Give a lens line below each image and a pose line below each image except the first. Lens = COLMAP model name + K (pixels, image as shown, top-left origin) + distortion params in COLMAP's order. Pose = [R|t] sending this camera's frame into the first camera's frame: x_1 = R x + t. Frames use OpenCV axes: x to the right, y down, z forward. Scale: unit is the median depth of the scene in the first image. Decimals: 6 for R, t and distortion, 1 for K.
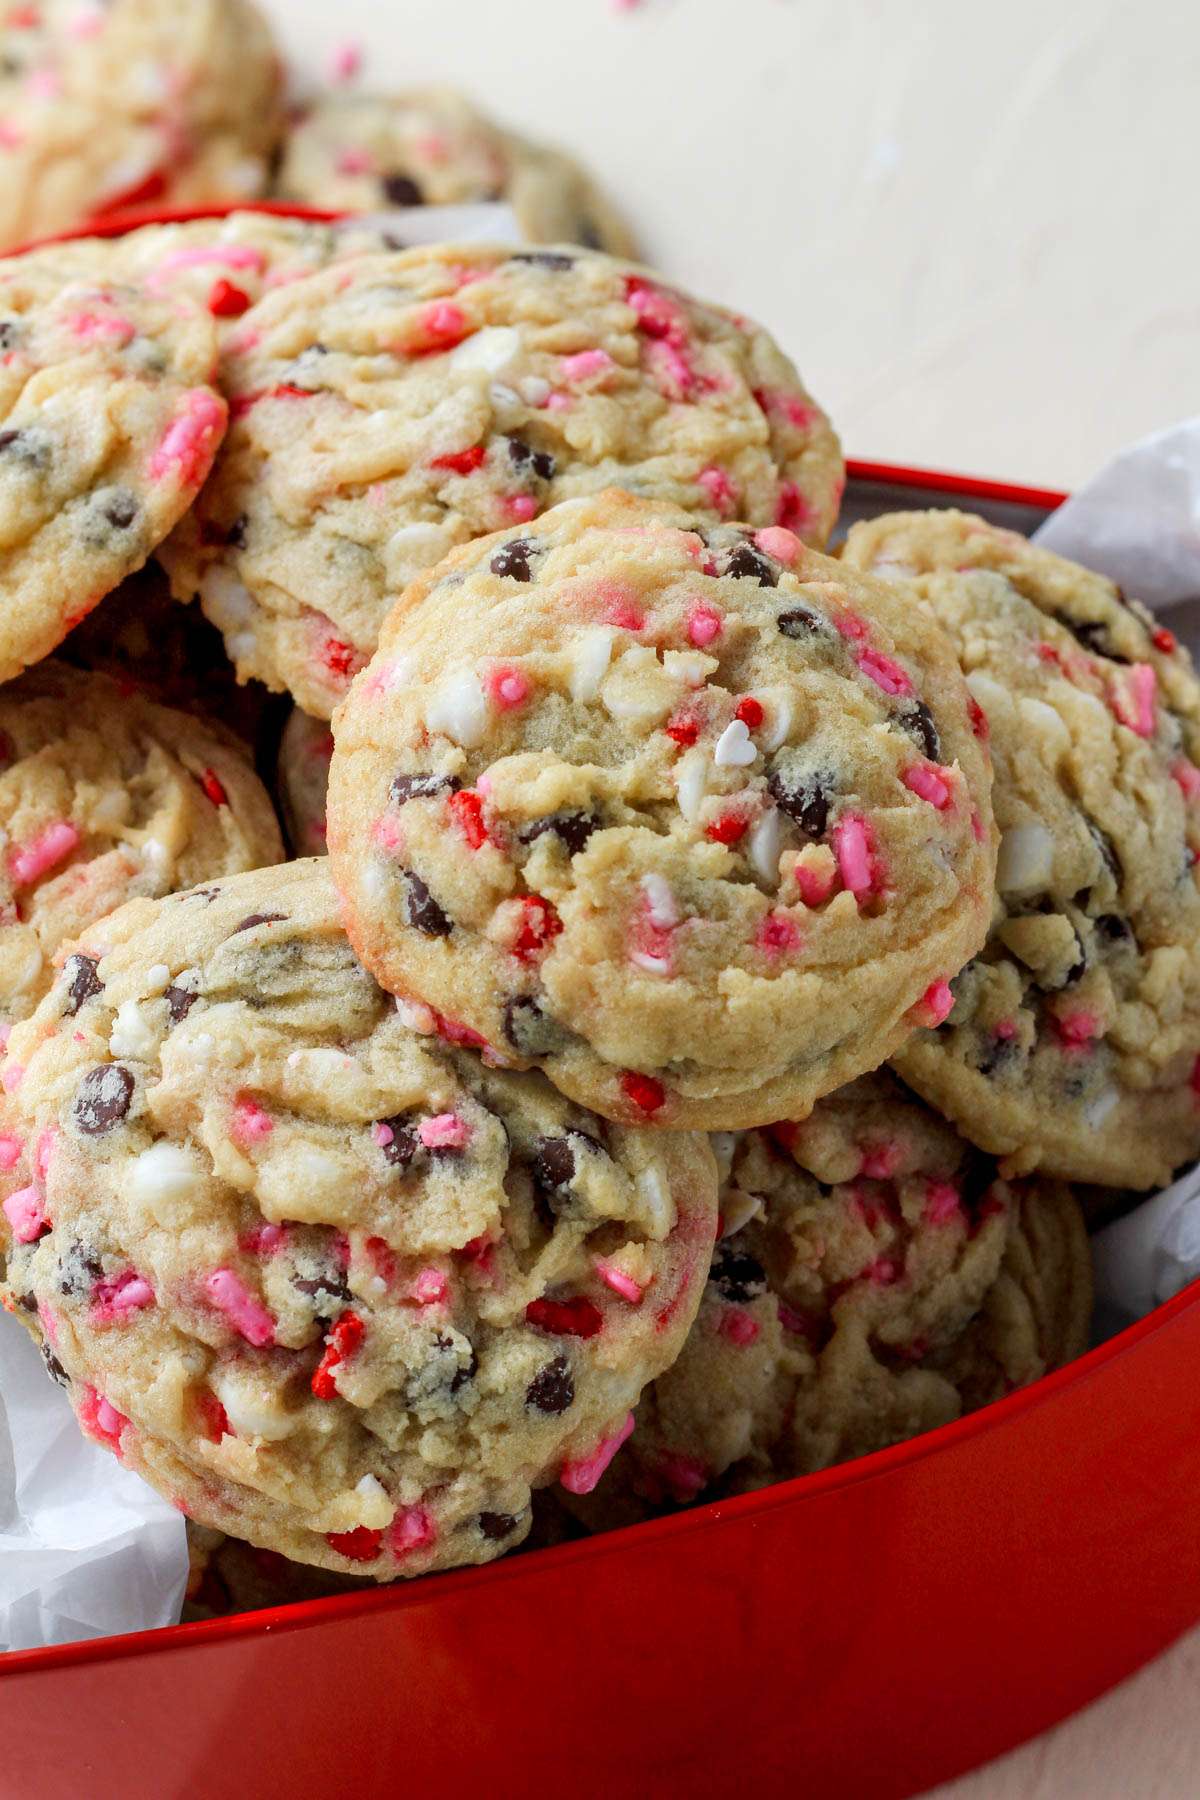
lens RADIAL K [[4791.6, 0, 600.0], [0, 4791.6, 900.0], [0, 0, 1]] dist [-0.105490, -0.780773]
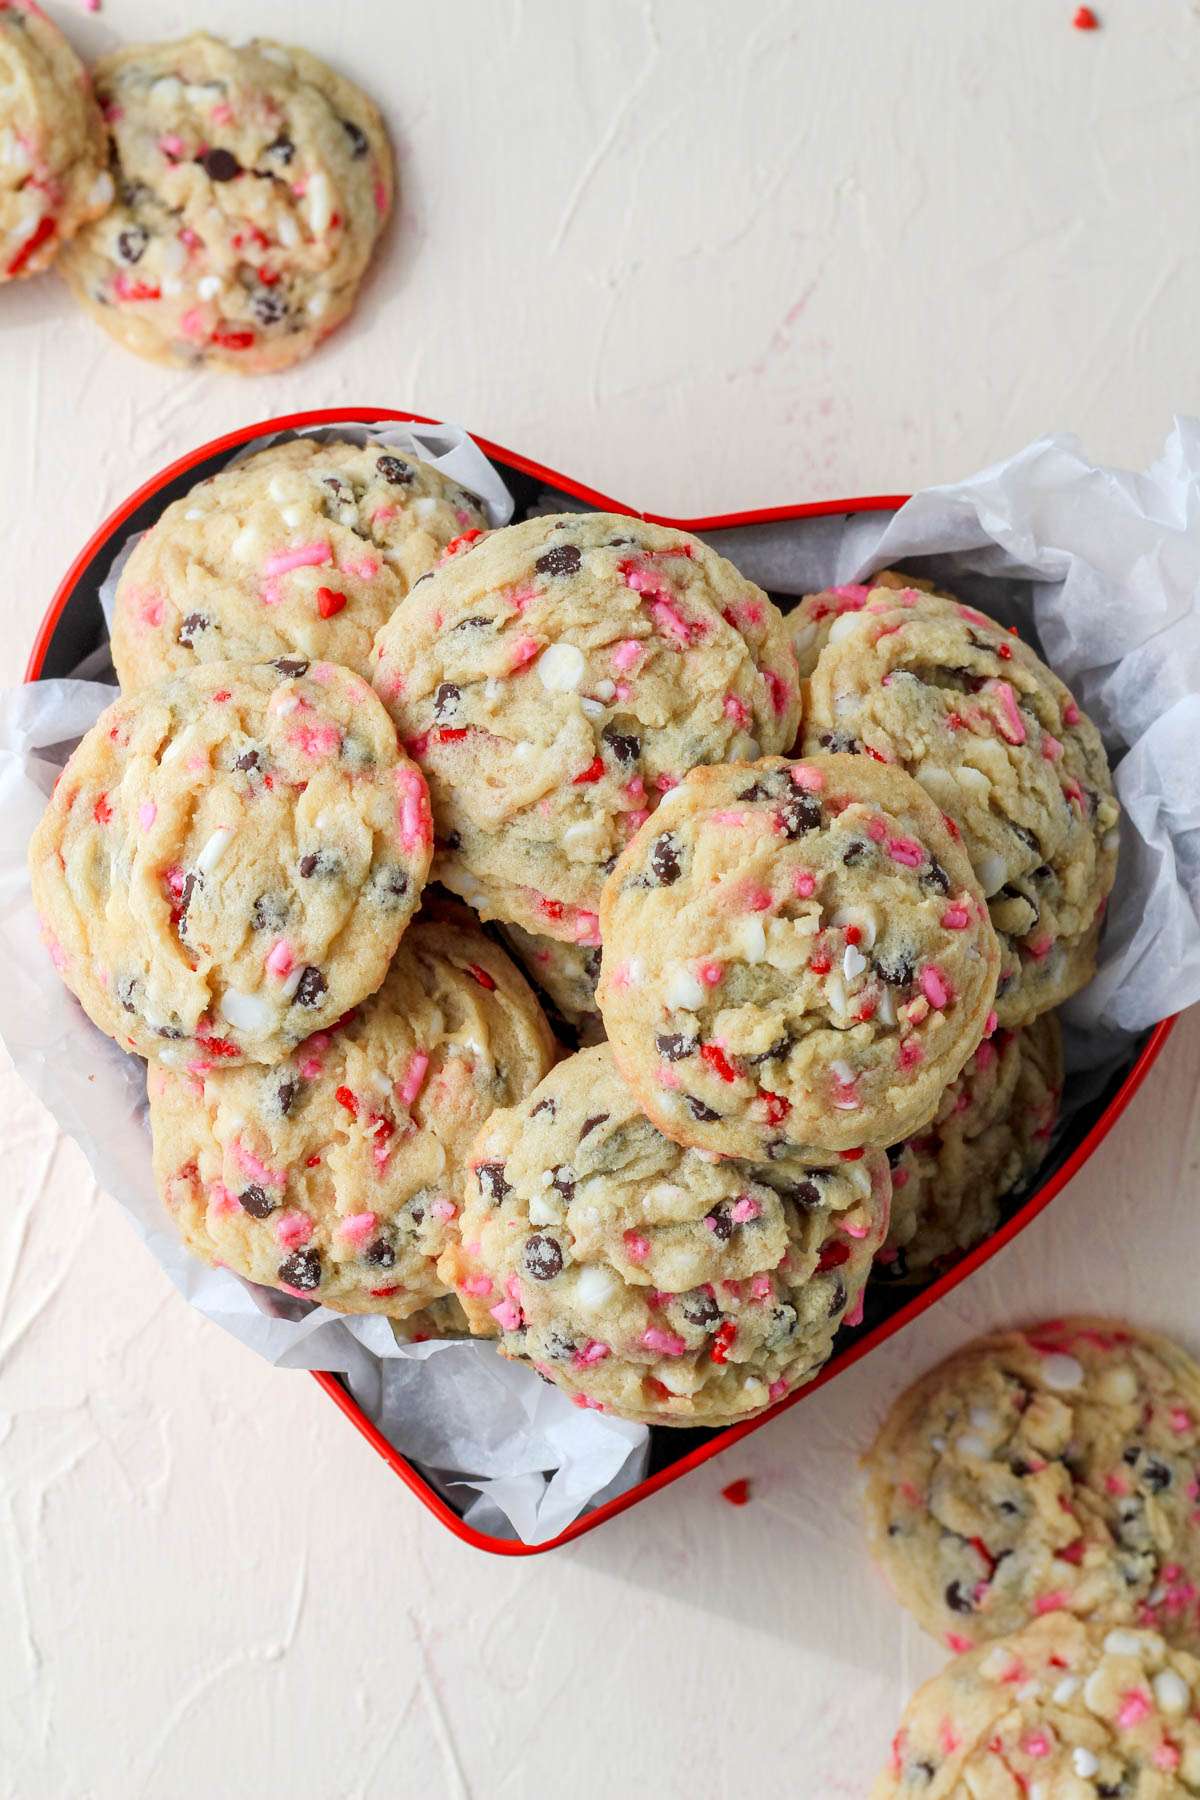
lens RADIAL K [[4791.6, 0, 600.0], [0, 4791.6, 900.0], [0, 0, 1]] dist [-0.105490, -0.780773]
pose [[0.931991, -0.350551, 0.092233, -0.195348], [0.255415, 0.815645, 0.519121, -0.918355], [-0.257207, -0.460258, 0.849710, -0.359092]]
